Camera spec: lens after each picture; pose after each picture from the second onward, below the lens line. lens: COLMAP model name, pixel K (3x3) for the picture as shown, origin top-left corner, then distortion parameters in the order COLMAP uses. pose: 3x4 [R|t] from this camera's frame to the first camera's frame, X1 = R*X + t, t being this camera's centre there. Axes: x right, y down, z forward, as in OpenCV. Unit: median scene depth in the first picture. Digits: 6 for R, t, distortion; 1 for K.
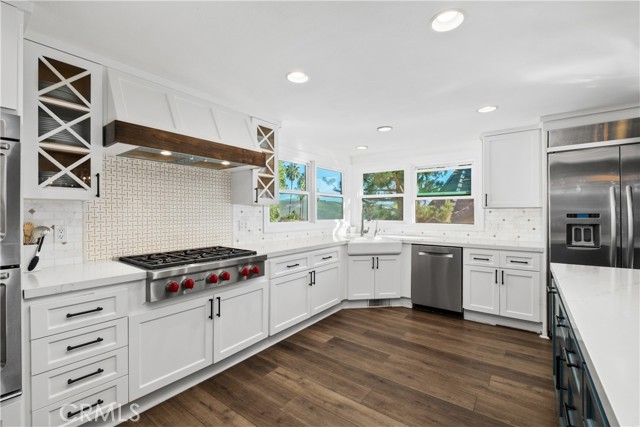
lens RADIAL K [[276.9, 0, 319.4], [0, 276.9, 213.8], [0, 0, 1]] dist [-0.014642, -0.000847]
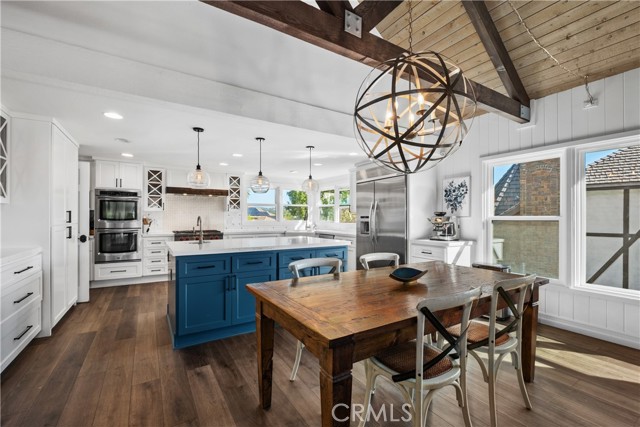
lens RADIAL K [[276.9, 0, 319.2], [0, 276.9, 215.2], [0, 0, 1]] dist [-0.014642, -0.000847]
pose [[0.932806, 0.001600, -0.360375, 1.739450], [-0.006091, 0.999917, -0.011328, 0.018928], [0.360327, 0.012762, 0.932739, -1.141911]]
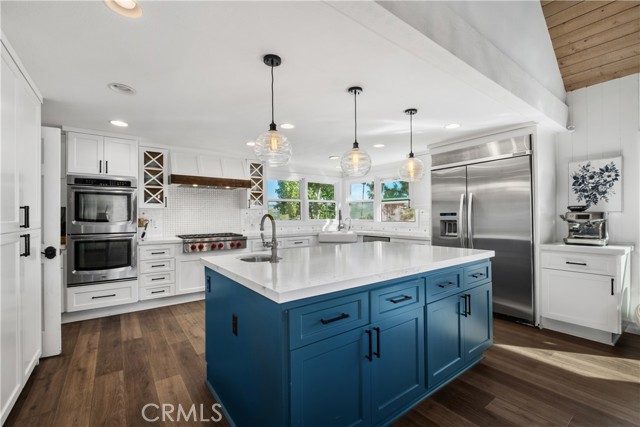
lens RADIAL K [[276.9, 0, 319.1], [0, 276.9, 213.3], [0, 0, 1]] dist [-0.014642, -0.000847]
pose [[0.958474, -0.006254, -0.285112, 0.934513], [0.002905, 0.999922, -0.012168, 0.020982], [0.285165, 0.010834, 0.958417, -0.735519]]
